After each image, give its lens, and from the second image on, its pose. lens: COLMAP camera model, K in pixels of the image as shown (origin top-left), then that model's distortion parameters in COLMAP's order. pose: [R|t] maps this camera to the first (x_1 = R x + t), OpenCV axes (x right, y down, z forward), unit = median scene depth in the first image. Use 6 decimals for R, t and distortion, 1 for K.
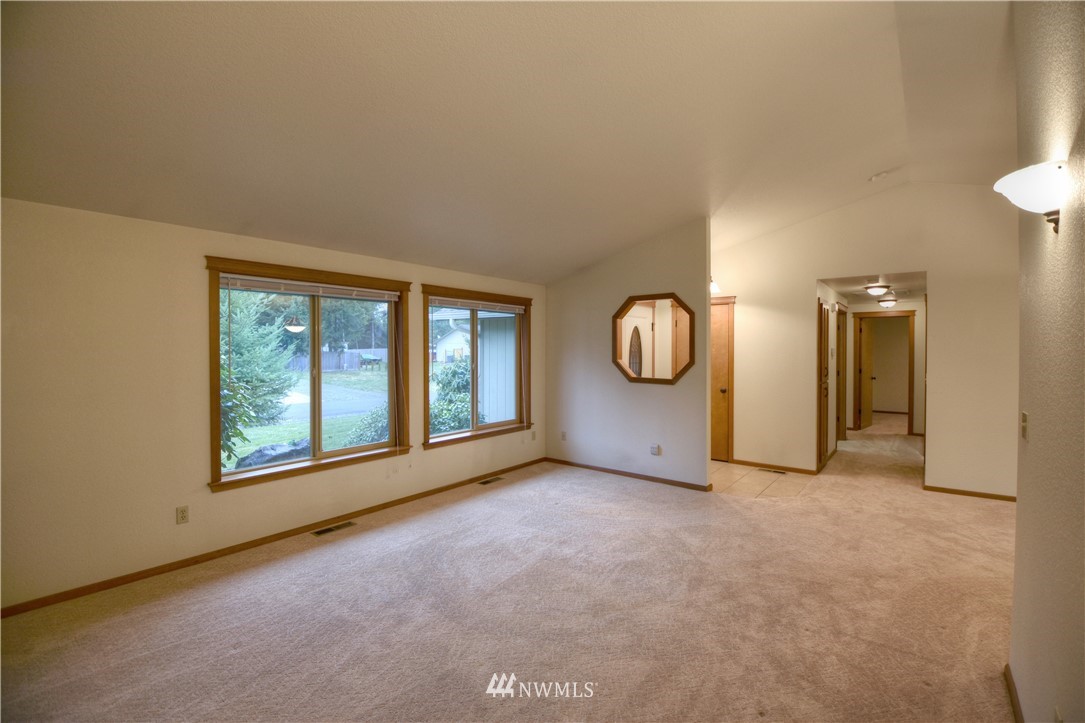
lens RADIAL K [[487.9, 0, 564.4], [0, 487.9, 357.3], [0, 0, 1]] dist [-0.016158, -0.000132]
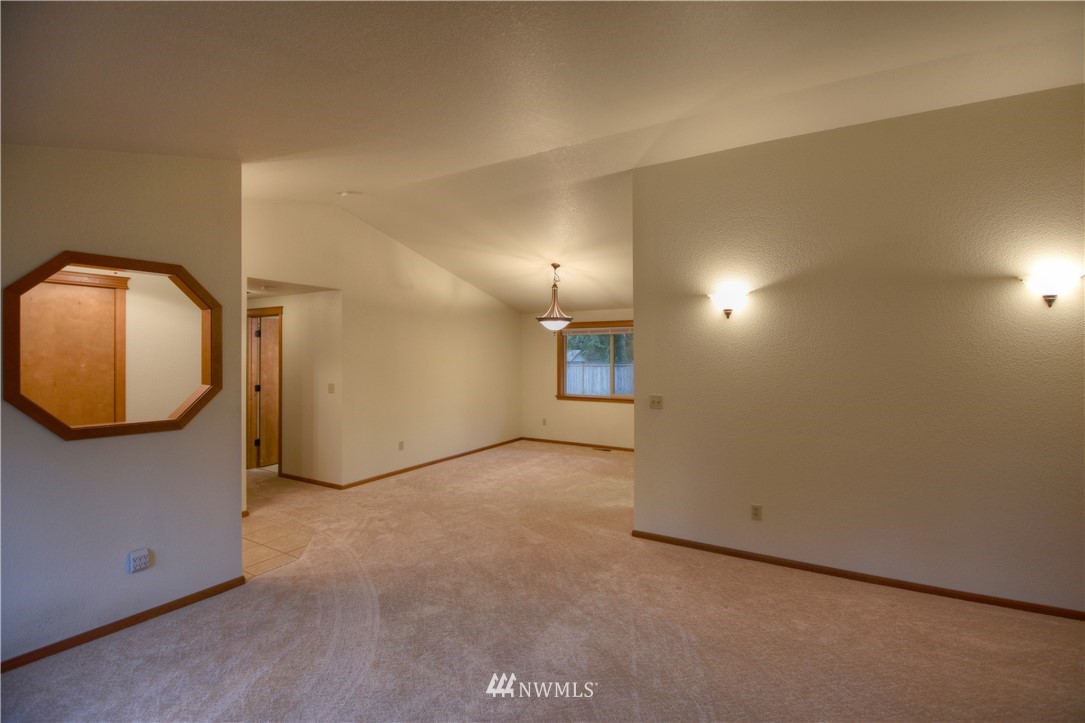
lens RADIAL K [[488.6, 0, 541.7], [0, 488.6, 349.6], [0, 0, 1]] dist [-0.017725, -0.000501]
pose [[-0.123503, 0.009409, 0.992300, -0.430995], [0.017826, 0.999815, -0.007261, -0.026492], [-0.992184, 0.016792, -0.123648, 0.733339]]
